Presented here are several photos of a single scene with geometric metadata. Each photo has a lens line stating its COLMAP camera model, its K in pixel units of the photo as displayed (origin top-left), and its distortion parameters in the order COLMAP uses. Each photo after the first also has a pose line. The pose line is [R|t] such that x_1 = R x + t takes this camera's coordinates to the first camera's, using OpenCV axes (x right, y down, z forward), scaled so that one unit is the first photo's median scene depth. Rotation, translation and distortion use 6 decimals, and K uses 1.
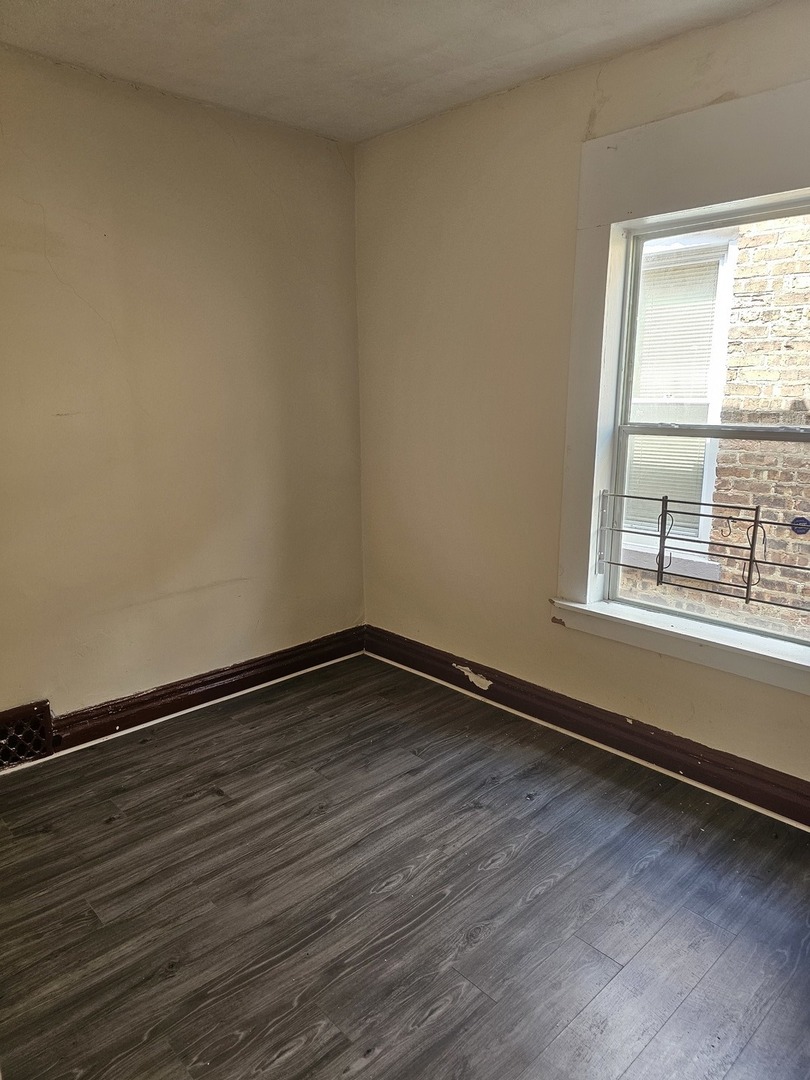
lens RADIAL K [[711.3, 0, 409.0], [0, 711.3, 541.5], [0, 0, 1]] dist [0.034855, -0.009674]
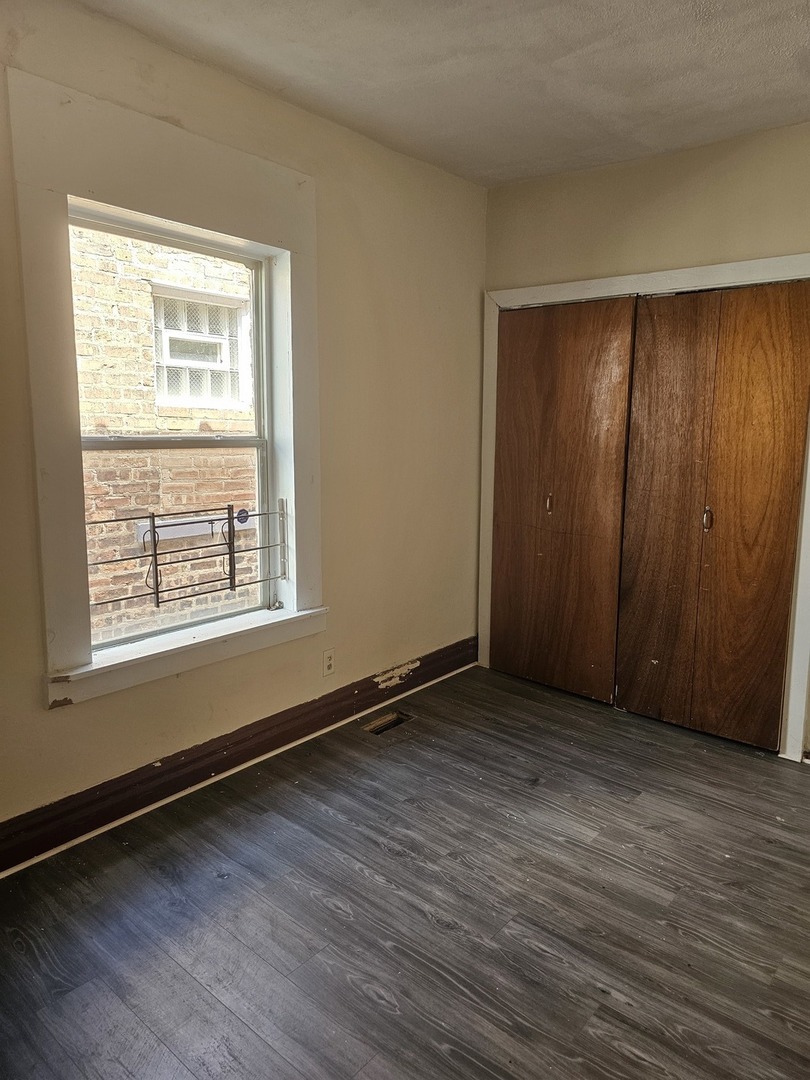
lens RADIAL K [[711.3, 0, 409.3], [0, 711.3, 535.8], [0, 0, 1]] dist [0.034855, -0.009674]
pose [[-0.096548, -0.162923, 0.981903, -0.773670], [0.197004, 0.963867, 0.179302, -0.173704], [-0.975637, 0.210750, -0.060963, 0.935942]]
